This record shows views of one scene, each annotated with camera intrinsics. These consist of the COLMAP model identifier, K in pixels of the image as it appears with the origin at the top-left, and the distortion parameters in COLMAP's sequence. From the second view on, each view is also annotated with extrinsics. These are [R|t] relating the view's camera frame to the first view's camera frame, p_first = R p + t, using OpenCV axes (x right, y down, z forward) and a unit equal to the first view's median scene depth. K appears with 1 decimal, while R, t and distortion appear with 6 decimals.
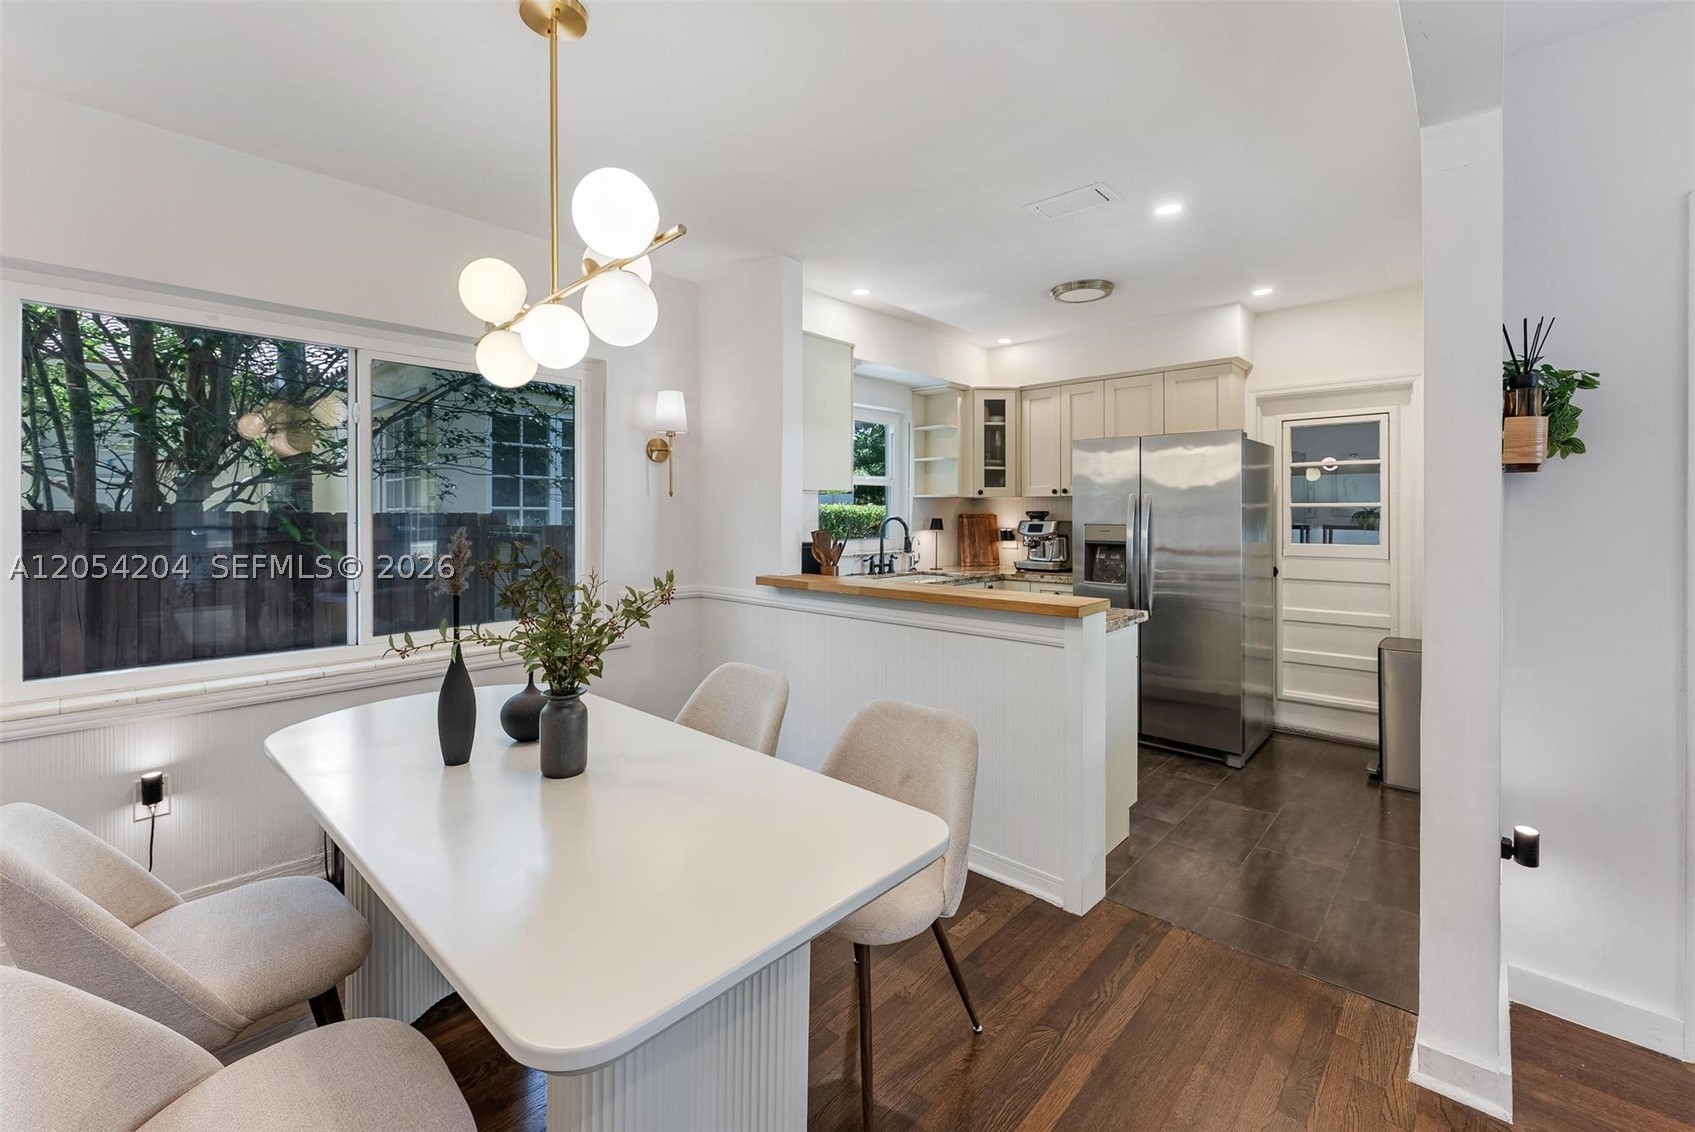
lens RADIAL K [[711.7, 0, 857.9], [0, 711.7, 509.4], [0, 0, 1]] dist [0.005979, 0.000620]
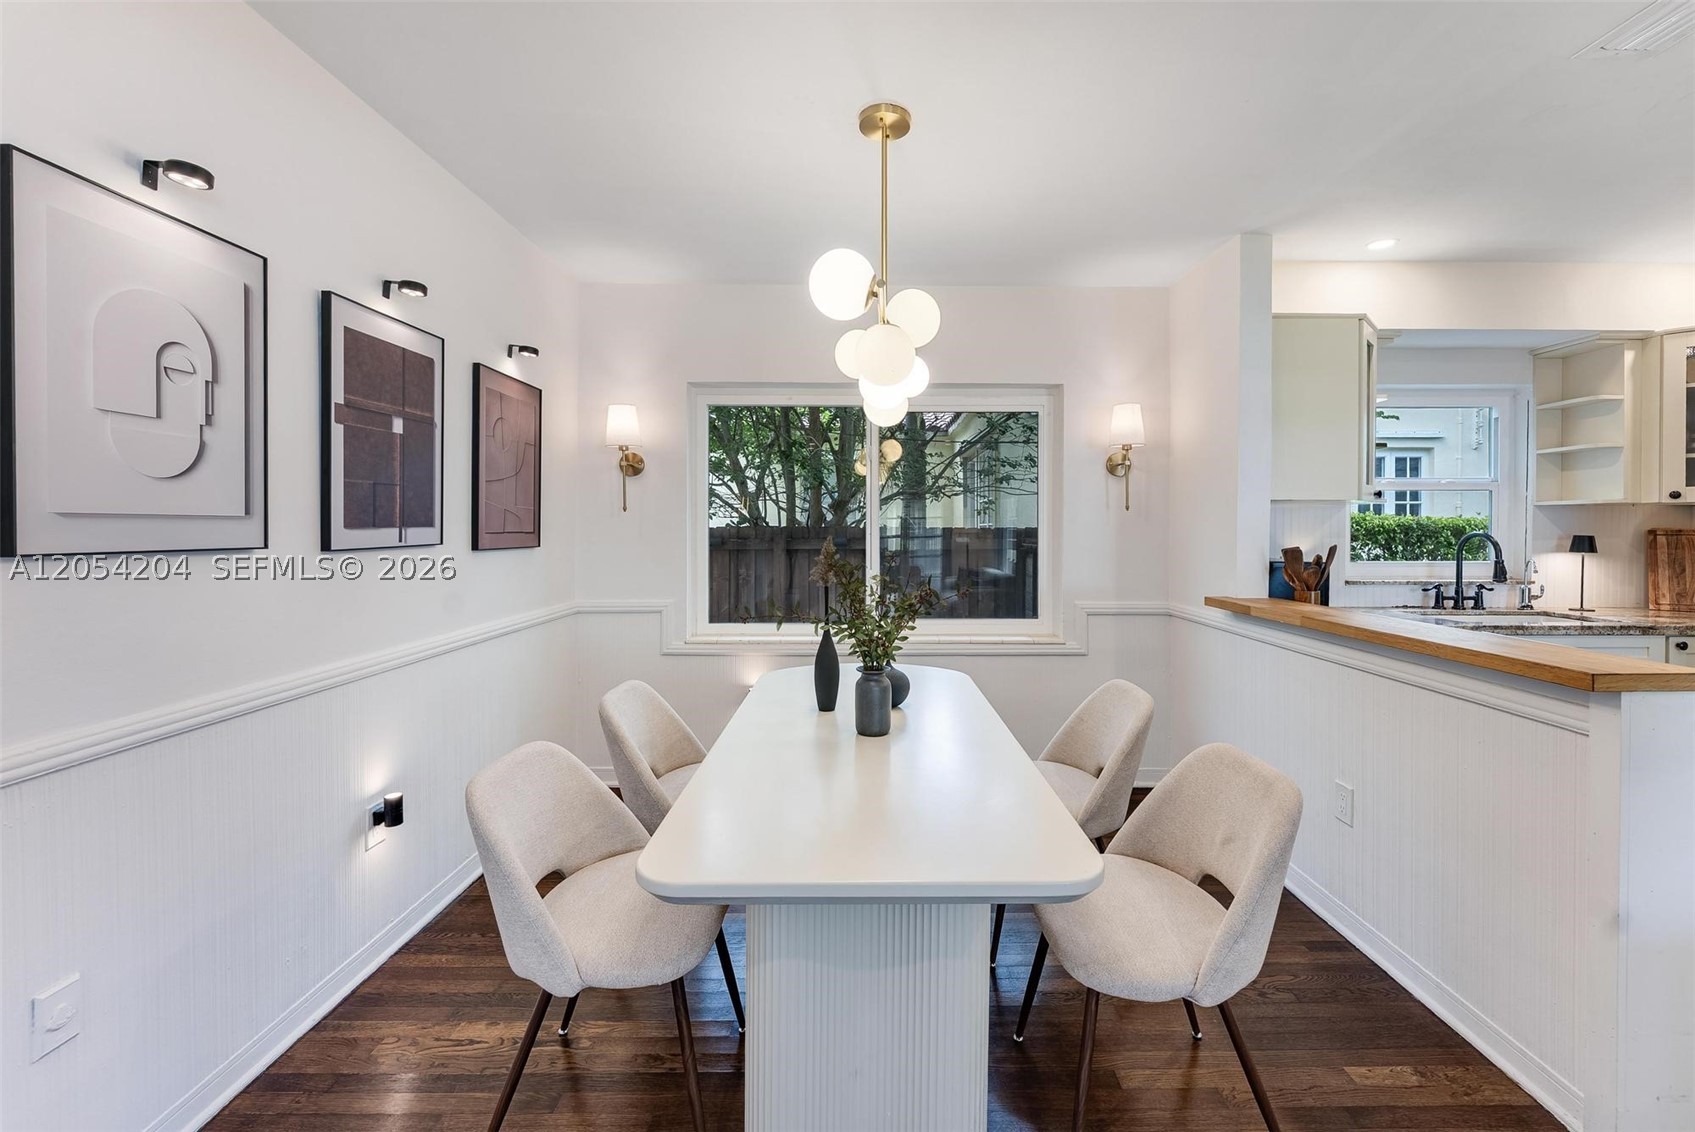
lens RADIAL K [[711.7, 0, 883.8], [0, 711.7, 533.6], [0, 0, 1]] dist [0.005979, 0.000620]
pose [[0.682882, 0.006266, -0.730502, 0.167751], [0.002503, 0.999937, 0.010918, 0.001817], [0.730525, -0.009284, 0.682823, 0.053545]]
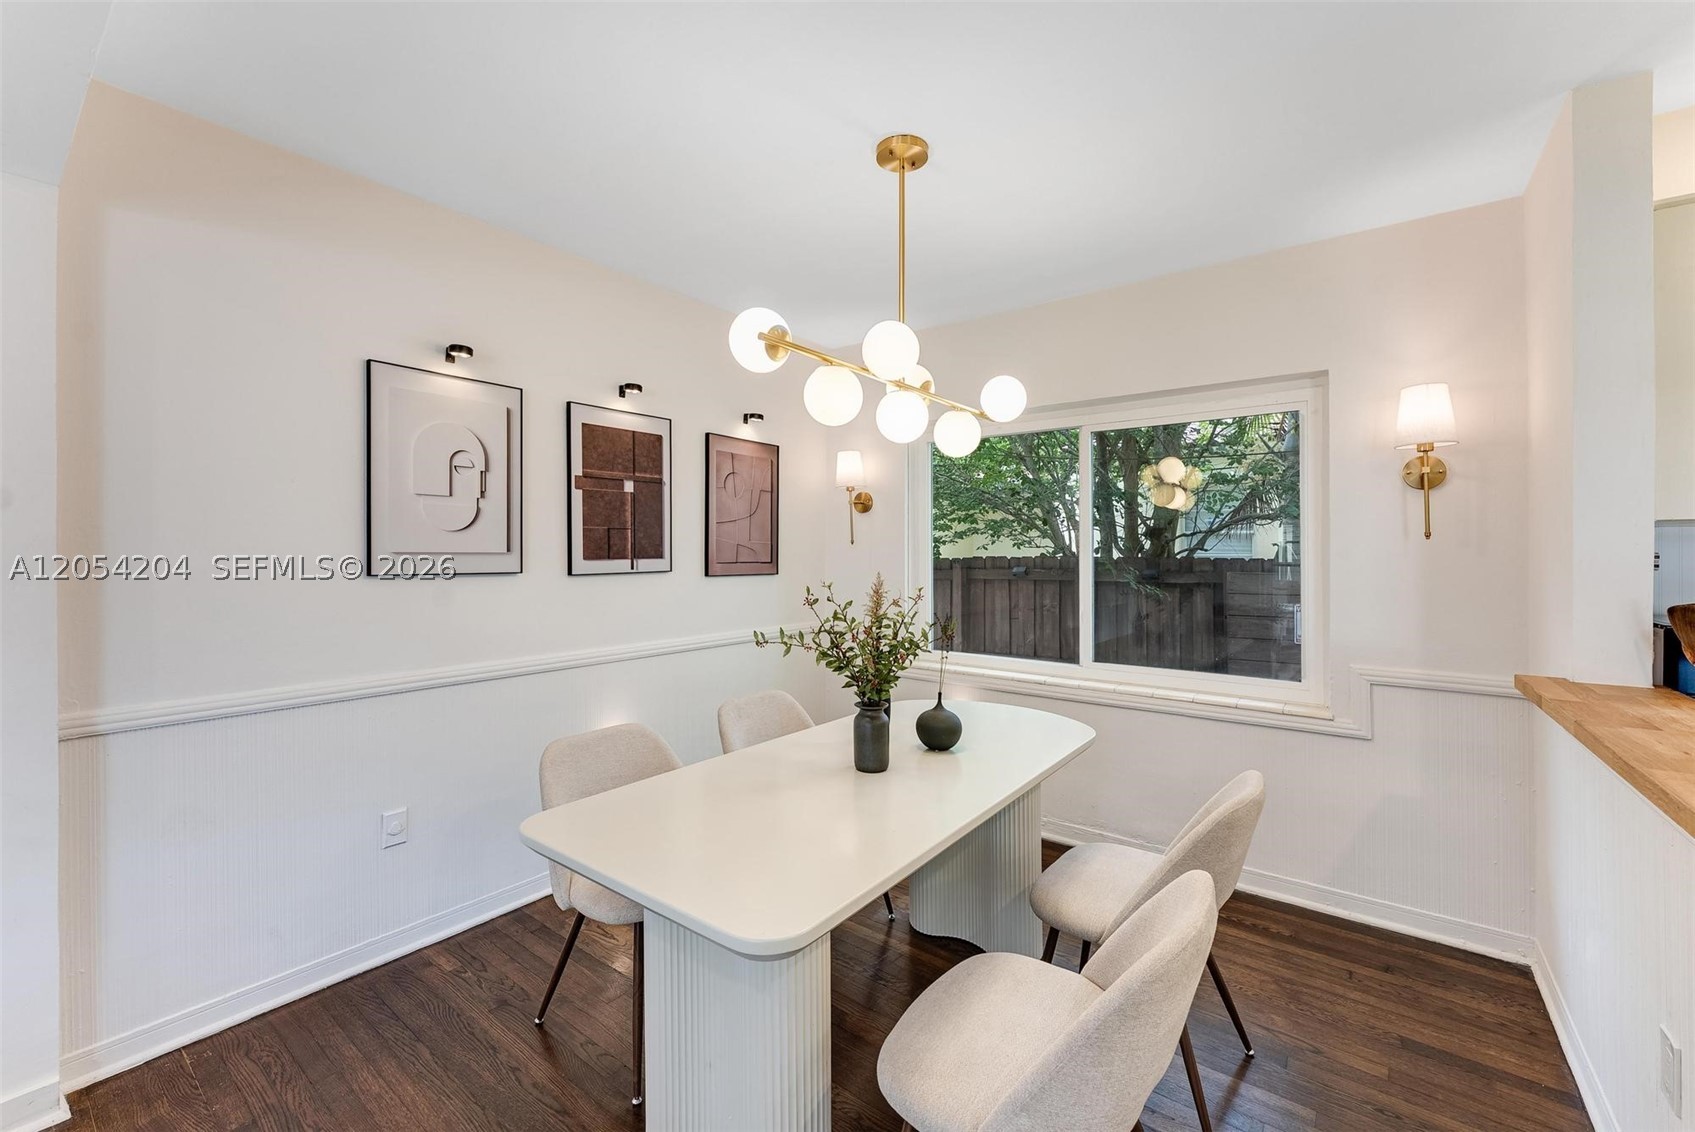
lens RADIAL K [[711.7, 0, 872.9], [0, 711.7, 553.8], [0, 0, 1]] dist [0.005979, 0.000620]
pose [[0.081660, 0.000909, -0.996660, 0.275737], [0.000022, 1.000000, 0.000914, -0.003157], [0.996660, -0.000097, 0.081660, 0.300222]]
